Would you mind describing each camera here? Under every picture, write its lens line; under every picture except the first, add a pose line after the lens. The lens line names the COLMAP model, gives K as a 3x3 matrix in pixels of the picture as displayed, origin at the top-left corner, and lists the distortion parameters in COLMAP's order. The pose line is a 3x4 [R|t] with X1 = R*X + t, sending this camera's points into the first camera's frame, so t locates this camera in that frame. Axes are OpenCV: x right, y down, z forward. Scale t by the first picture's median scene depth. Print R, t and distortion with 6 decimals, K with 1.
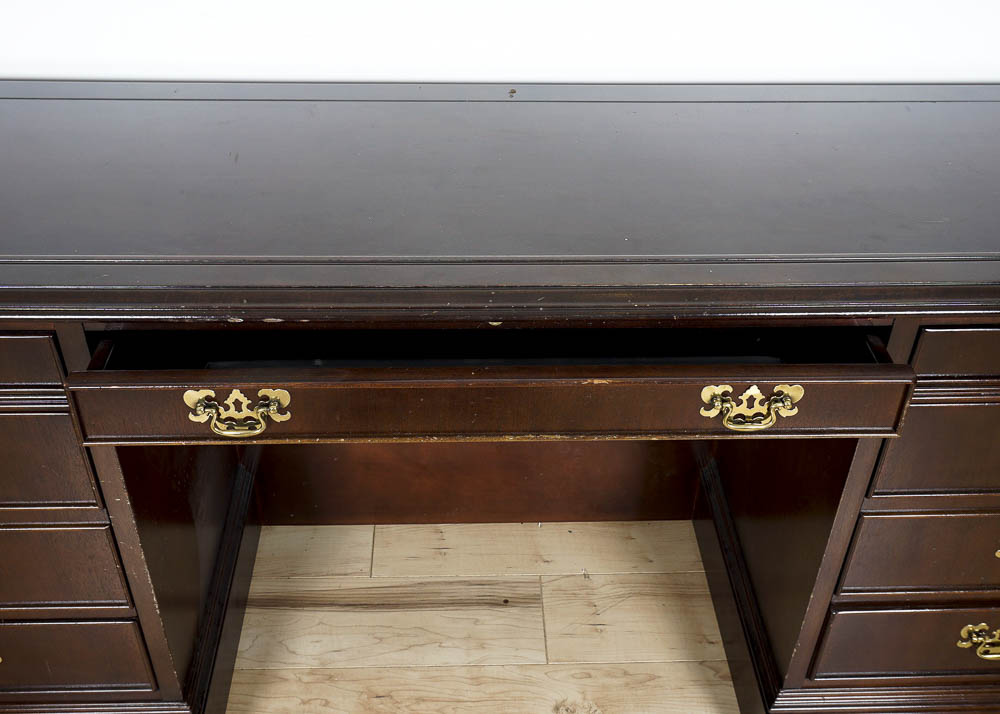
lens RADIAL K [[1021.5, 0, 497.7], [0, 1021.5, 355.3], [0, 0, 1]] dist [0.002176, 0.000000]
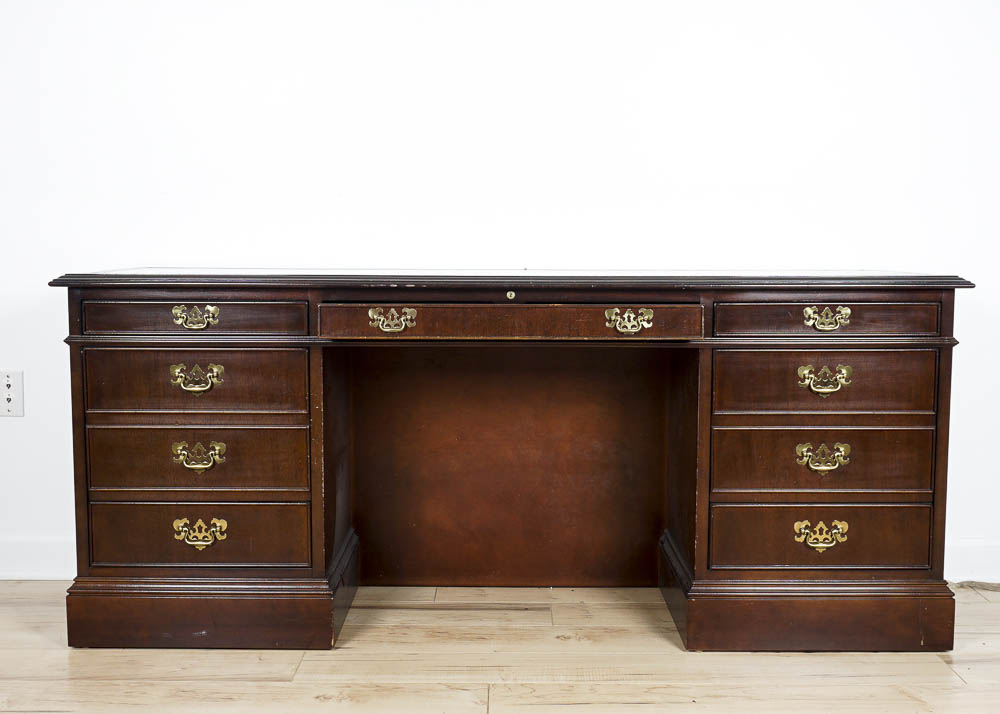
lens RADIAL K [[1199.3, 0, 490.5], [0, 1199.3, 389.5], [0, 0, 1]] dist [0.007351, 0.000000]
pose [[0.998593, -0.012994, -0.051420, 0.060241], [-0.014046, 0.870111, -0.492656, 0.999565], [0.051142, 0.492685, 0.868704, -0.794418]]
